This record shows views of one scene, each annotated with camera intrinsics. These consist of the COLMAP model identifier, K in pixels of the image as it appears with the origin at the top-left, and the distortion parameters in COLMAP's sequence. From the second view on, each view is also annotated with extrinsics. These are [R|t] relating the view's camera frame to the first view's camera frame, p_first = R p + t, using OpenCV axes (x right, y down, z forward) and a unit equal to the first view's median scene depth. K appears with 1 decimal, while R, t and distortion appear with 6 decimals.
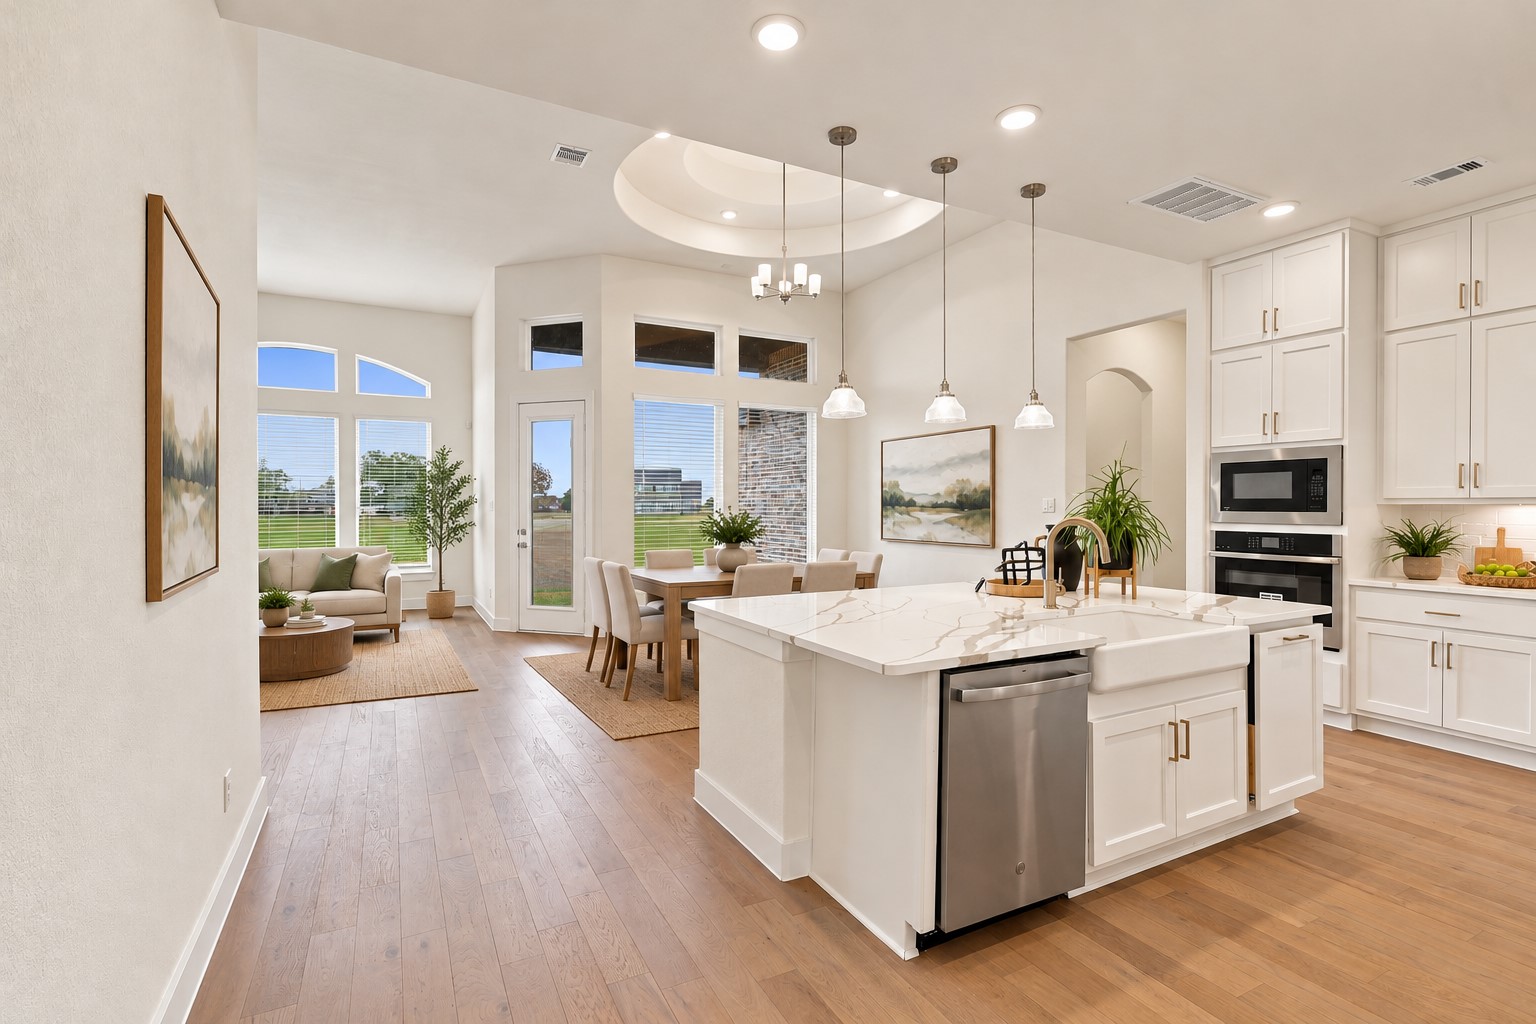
lens RADIAL K [[717.8, 0, 774.3], [0, 717.8, 517.1], [0, 0, 1]] dist [-0.001402, 0.000660]
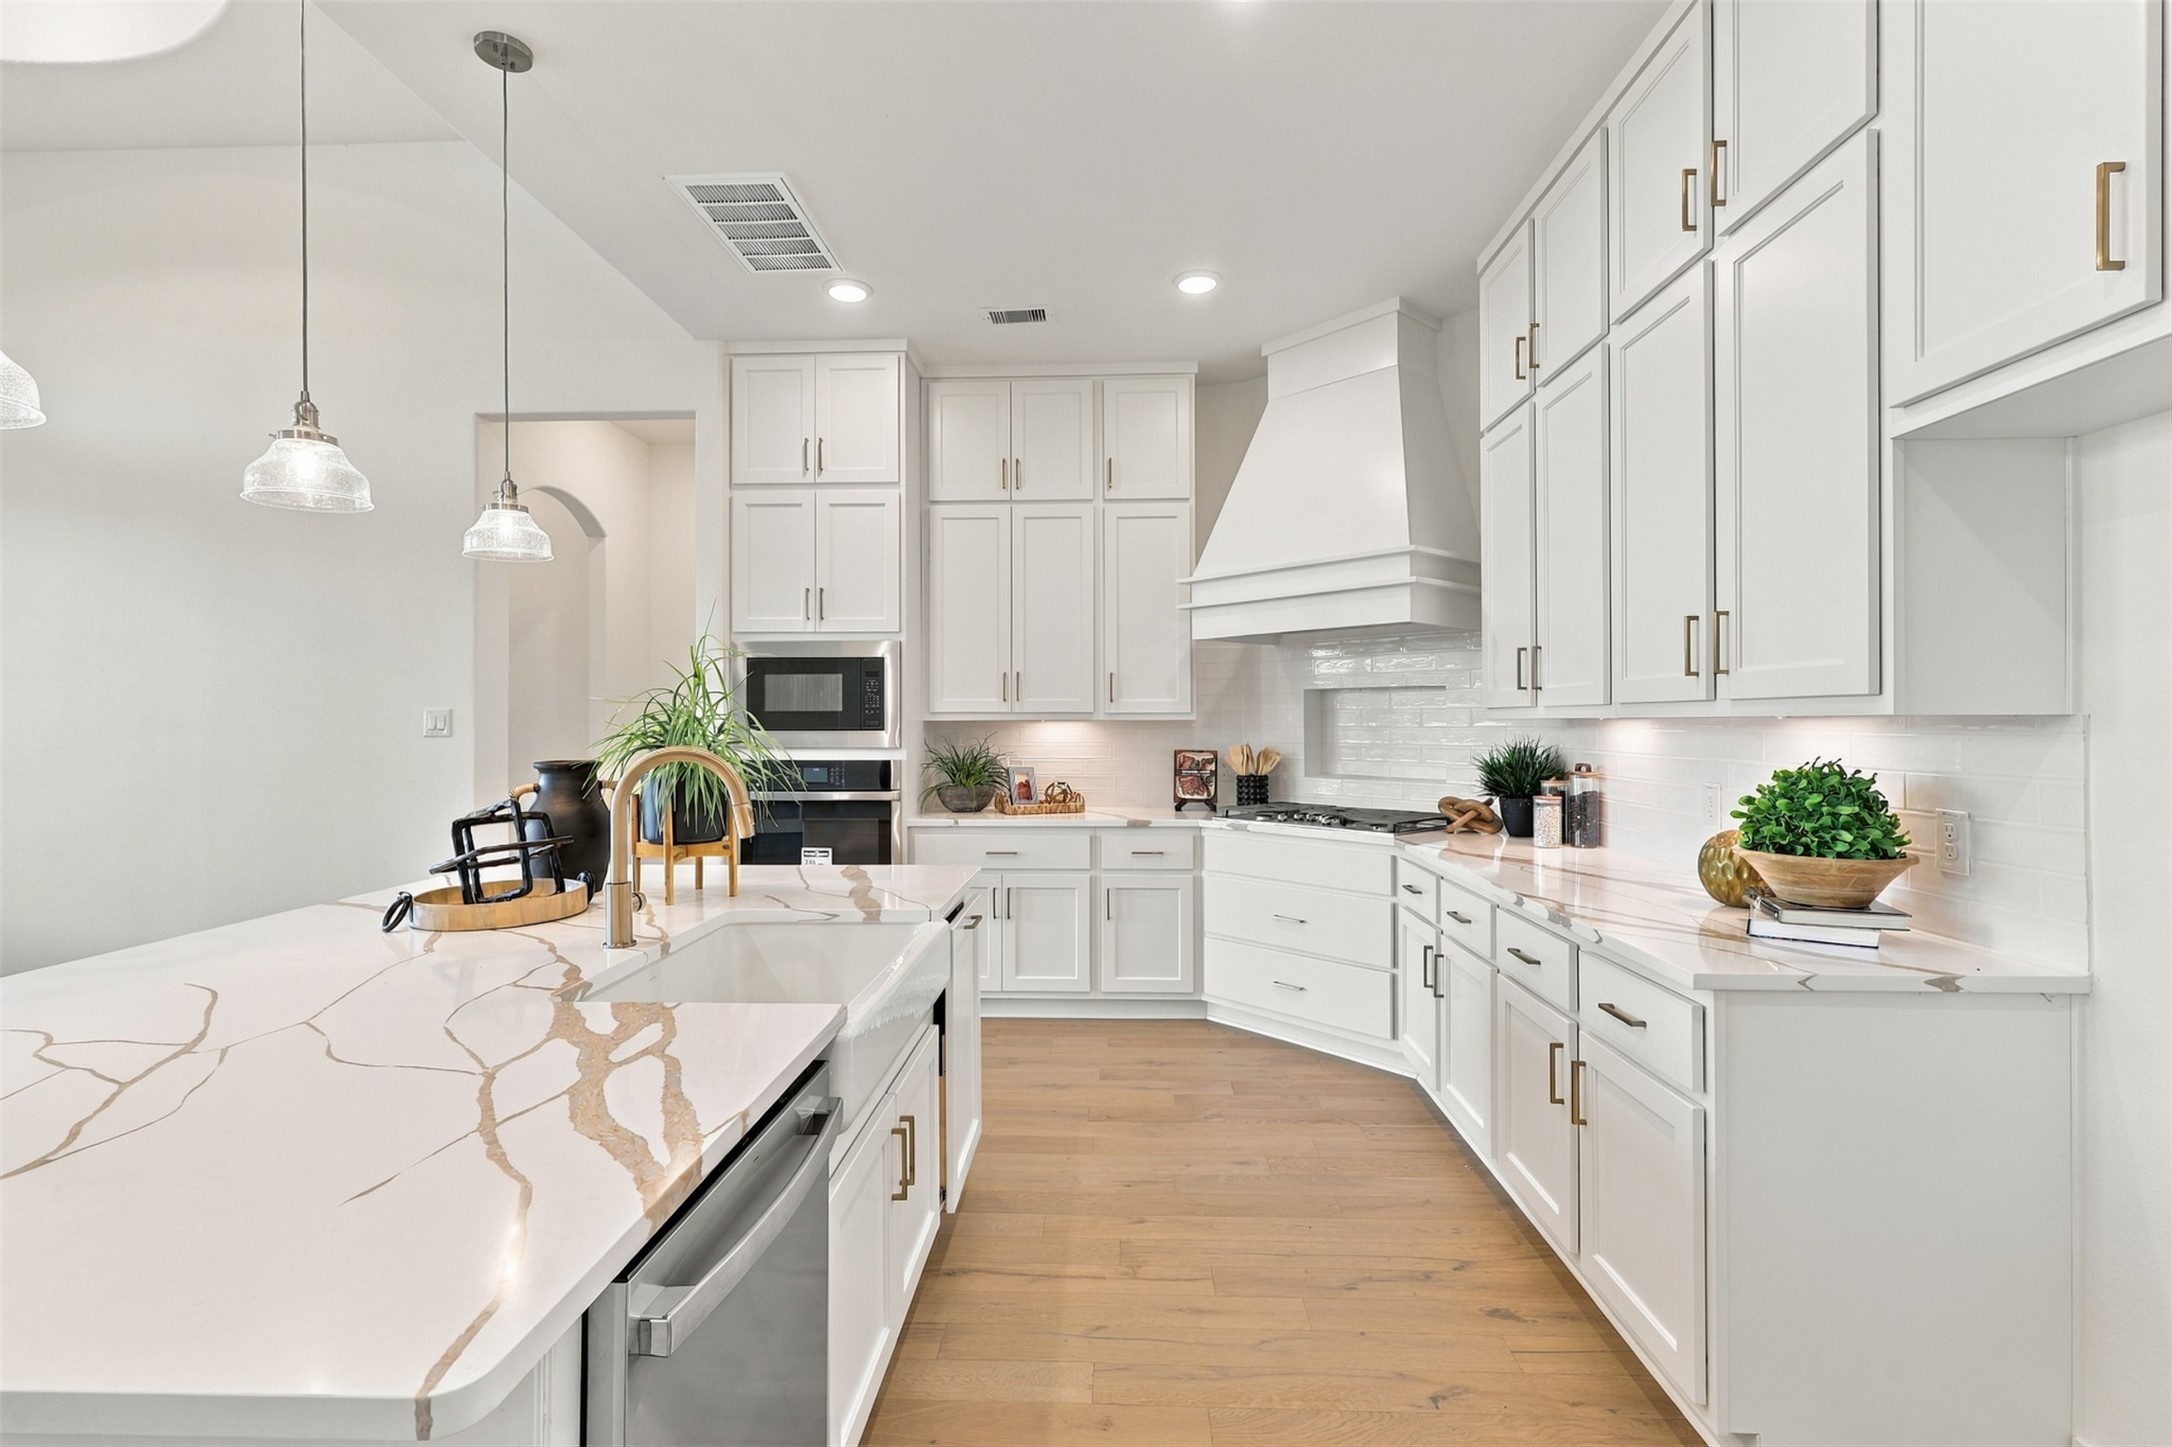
lens RADIAL K [[1015.0, 0, 1088.5], [0, 1015.0, 728.2], [0, 0, 1]] dist [-0.001402, 0.000660]
pose [[0.522235, -0.005744, 0.852782, -0.007745], [0.012717, 0.999919, -0.001053, -0.005694], [-0.852707, 0.011395, 0.522266, 0.281856]]
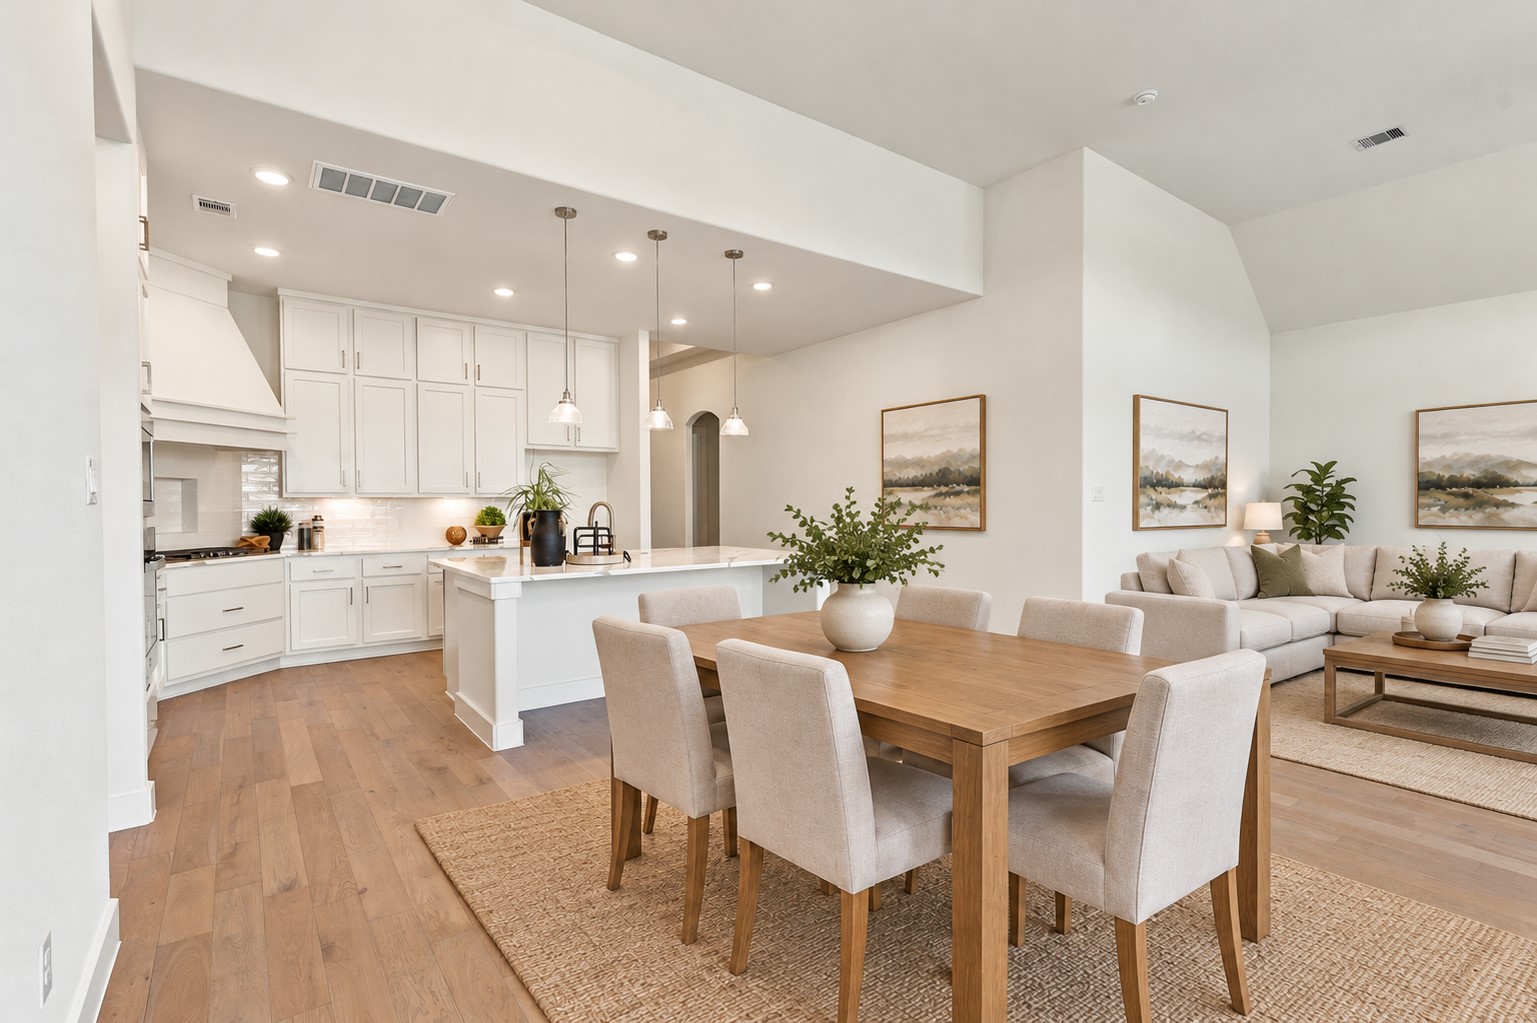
lens RADIAL K [[718.3, 0, 766.5], [0, 718.3, 513.0], [0, 0, 1]] dist [-0.001402, 0.000660]
pose [[-0.992187, 0.010103, -0.124351, 0.201557], [0.007164, 0.999685, 0.024066, -0.008352], [0.124555, 0.022987, -0.991946, 2.083576]]
